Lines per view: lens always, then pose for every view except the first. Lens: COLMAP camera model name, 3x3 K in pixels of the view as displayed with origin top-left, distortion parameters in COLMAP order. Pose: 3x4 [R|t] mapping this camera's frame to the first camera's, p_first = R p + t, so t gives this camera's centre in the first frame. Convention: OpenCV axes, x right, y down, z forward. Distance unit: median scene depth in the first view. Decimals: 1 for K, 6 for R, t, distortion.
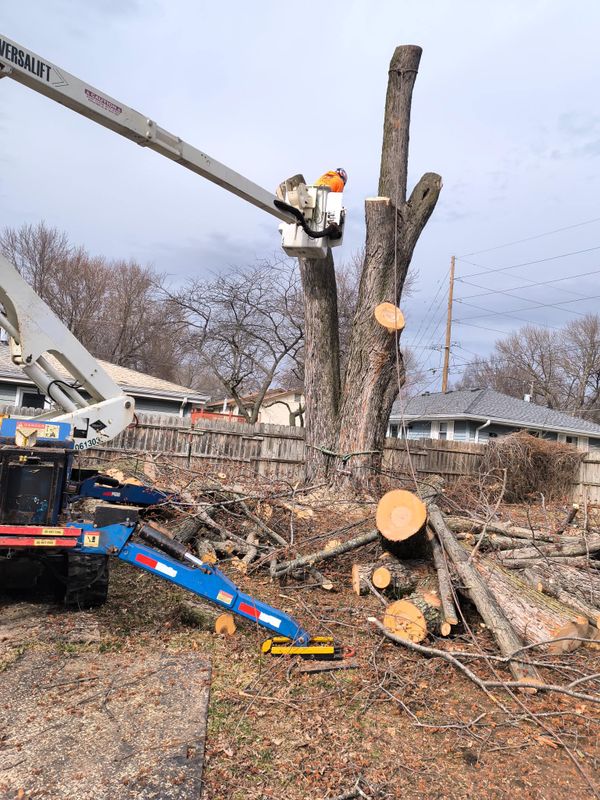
lens RADIAL K [[559.4, 0, 298.4], [0, 559.4, 395.7], [0, 0, 1]] dist [0.099717, -0.165515]
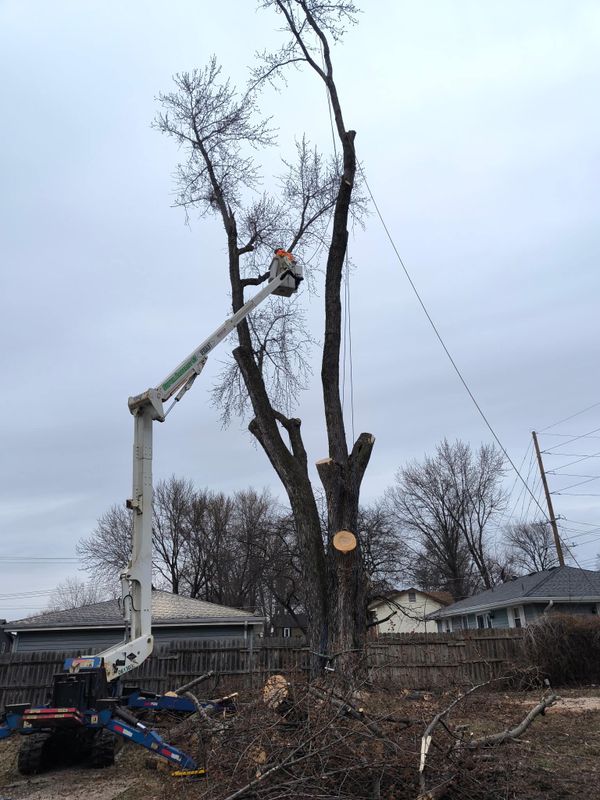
lens RADIAL K [[559.4, 0, 298.4], [0, 559.4, 395.7], [0, 0, 1]] dist [0.099717, -0.165515]
pose [[0.954685, -0.219041, -0.201489, 0.291072], [0.137643, 0.925203, -0.353628, 0.001356], [0.263877, 0.309870, 0.913427, -0.293122]]
